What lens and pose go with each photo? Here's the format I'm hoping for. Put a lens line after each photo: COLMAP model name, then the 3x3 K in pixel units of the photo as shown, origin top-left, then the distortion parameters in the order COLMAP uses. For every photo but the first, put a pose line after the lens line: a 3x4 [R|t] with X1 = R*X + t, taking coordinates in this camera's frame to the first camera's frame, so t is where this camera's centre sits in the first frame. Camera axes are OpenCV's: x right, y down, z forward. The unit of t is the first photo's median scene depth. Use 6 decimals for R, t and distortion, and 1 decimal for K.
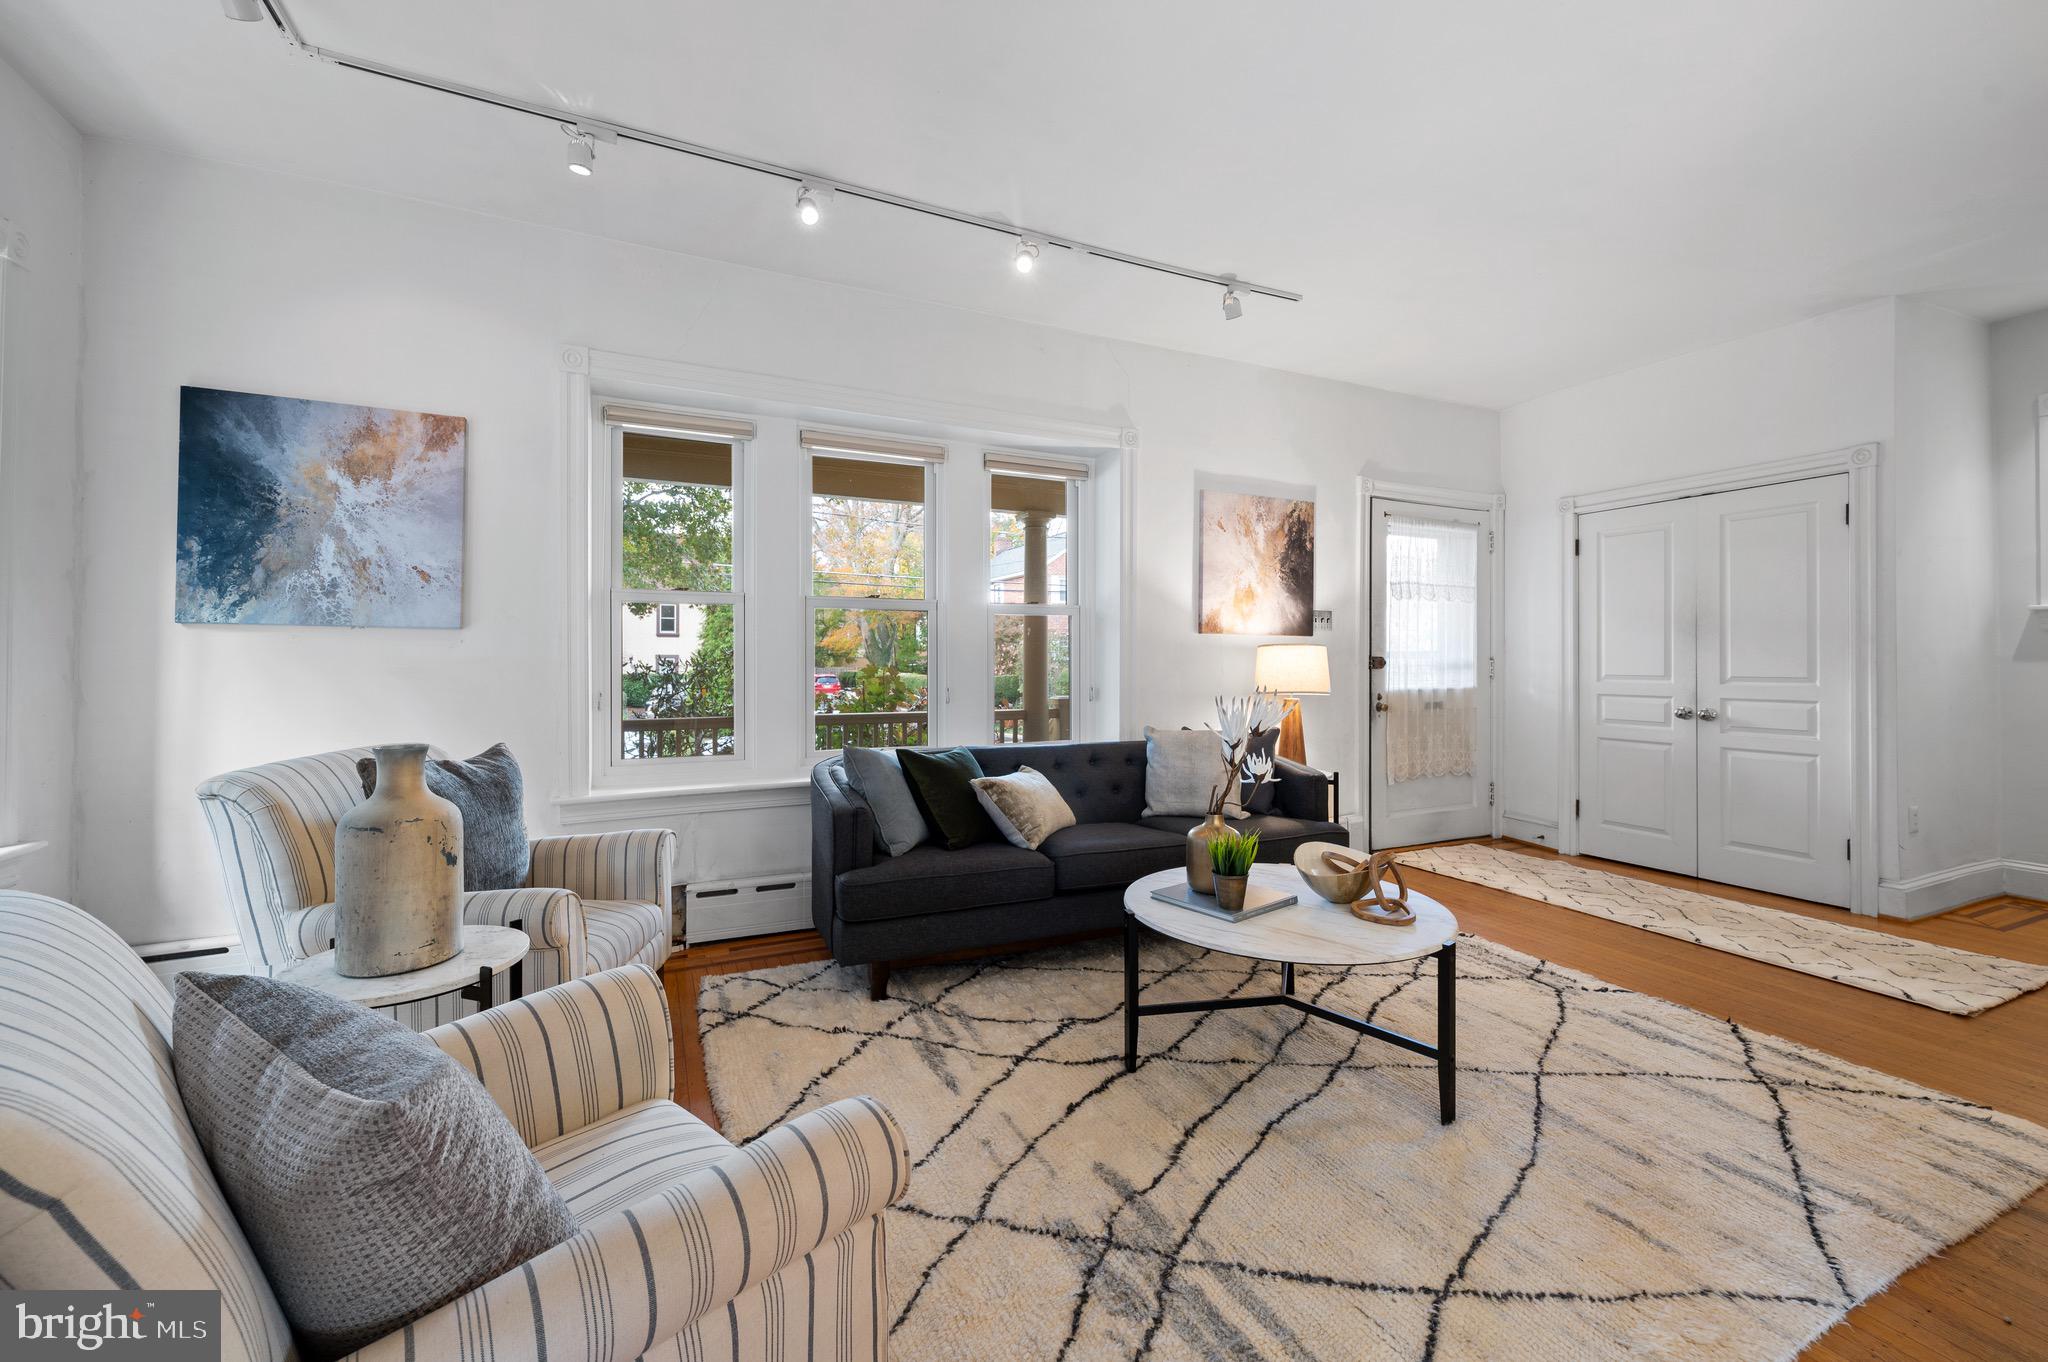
lens RADIAL K [[826.2, 0, 1023.6], [0, 826.2, 660.8], [0, 0, 1]] dist [-0.000415, -0.000529]
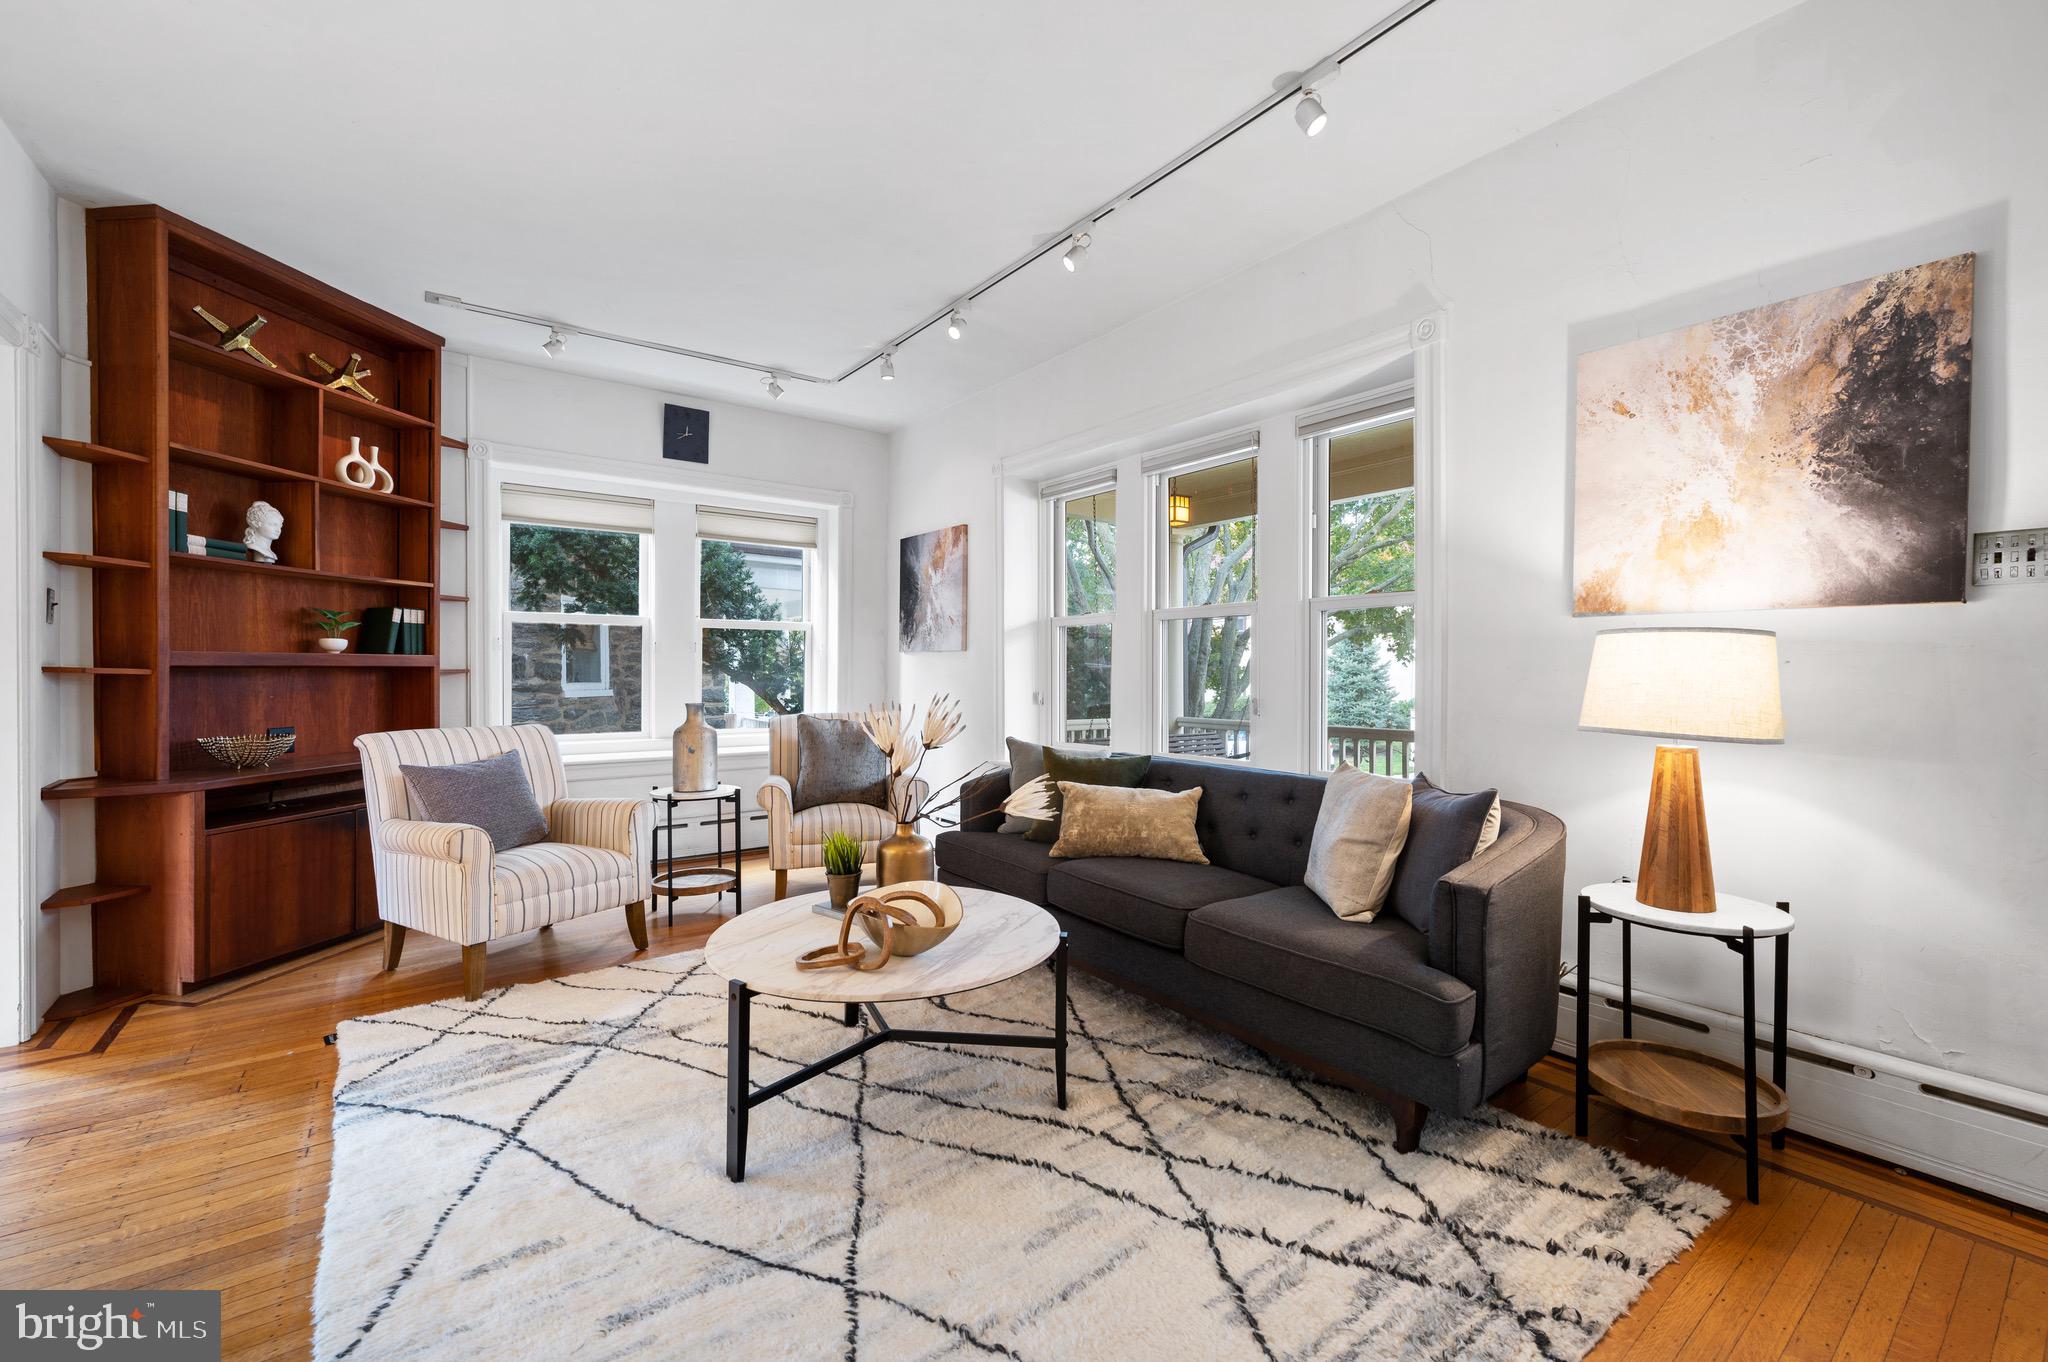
lens RADIAL K [[826.2, 0, 1022.6], [0, 826.2, 681.8], [0, 0, 1]] dist [-0.000415, -0.000529]
pose [[0.213223, 0.014184, -0.976901, 1.071390], [0.004722, 0.999868, 0.015548, -0.000209], [0.976992, -0.007928, 0.213127, 0.821475]]
